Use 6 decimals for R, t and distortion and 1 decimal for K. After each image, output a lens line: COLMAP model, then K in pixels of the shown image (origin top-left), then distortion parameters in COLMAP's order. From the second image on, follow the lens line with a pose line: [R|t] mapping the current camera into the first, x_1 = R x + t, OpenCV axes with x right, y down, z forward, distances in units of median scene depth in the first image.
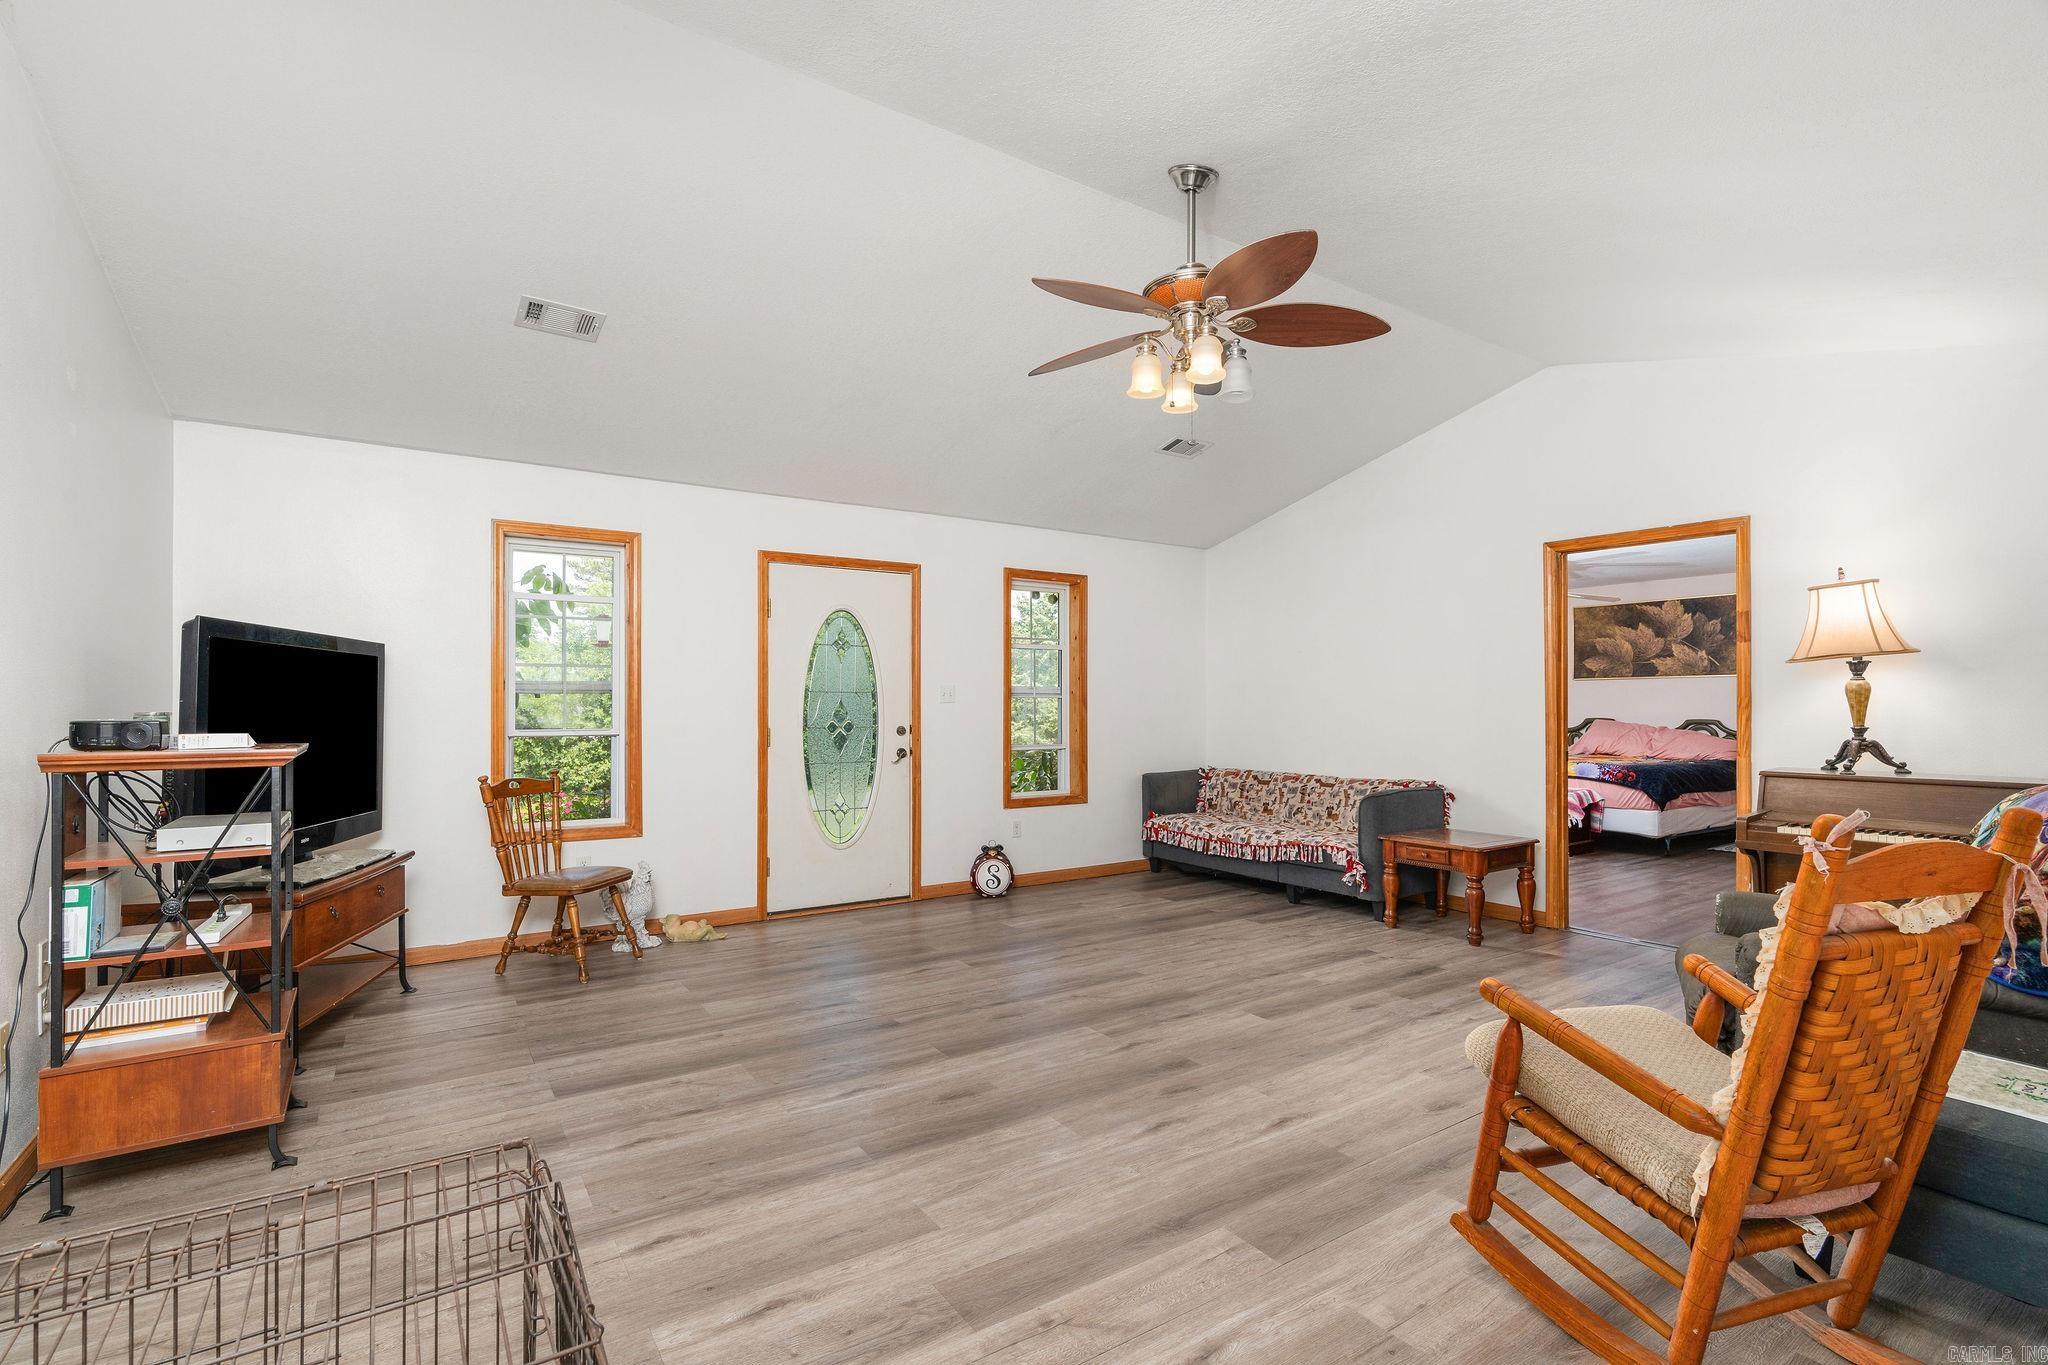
lens RADIAL K [[943.0, 0, 1019.9], [0, 943.0, 699.7], [0, 0, 1]] dist [-0.007733, 0.002569]
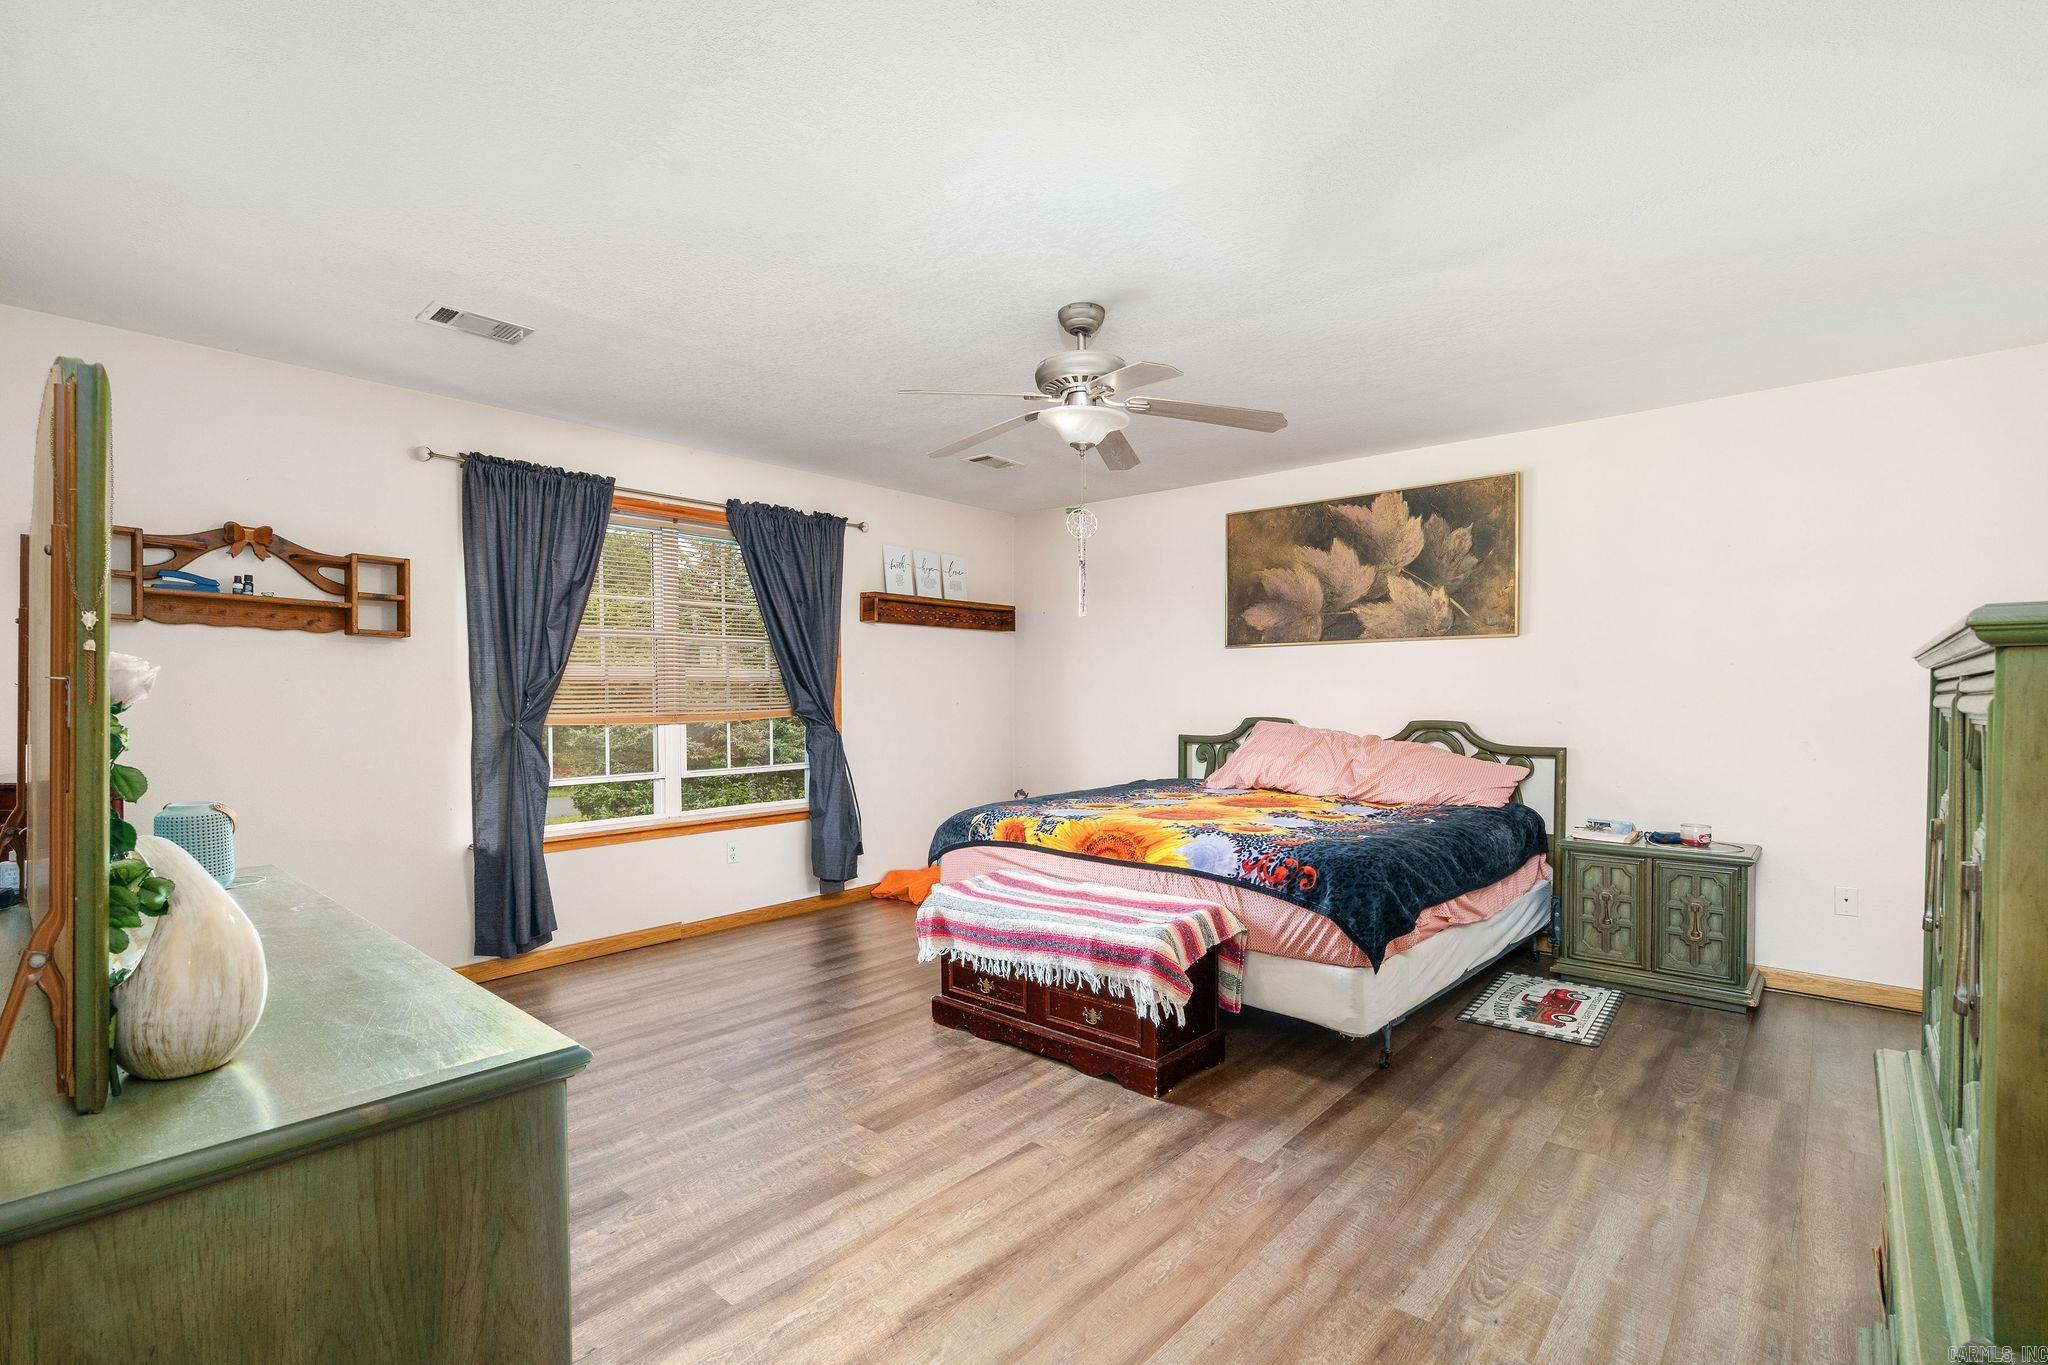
lens RADIAL K [[943.0, 0, 1032.4], [0, 943.0, 687.9], [0, 0, 1]] dist [-0.007733, 0.002569]
pose [[0.964812, 0.005594, 0.262883, 0.226936], [-0.006047, 0.999981, 0.000912, 0.001991], [-0.262873, -0.002470, 0.964827, 0.339221]]
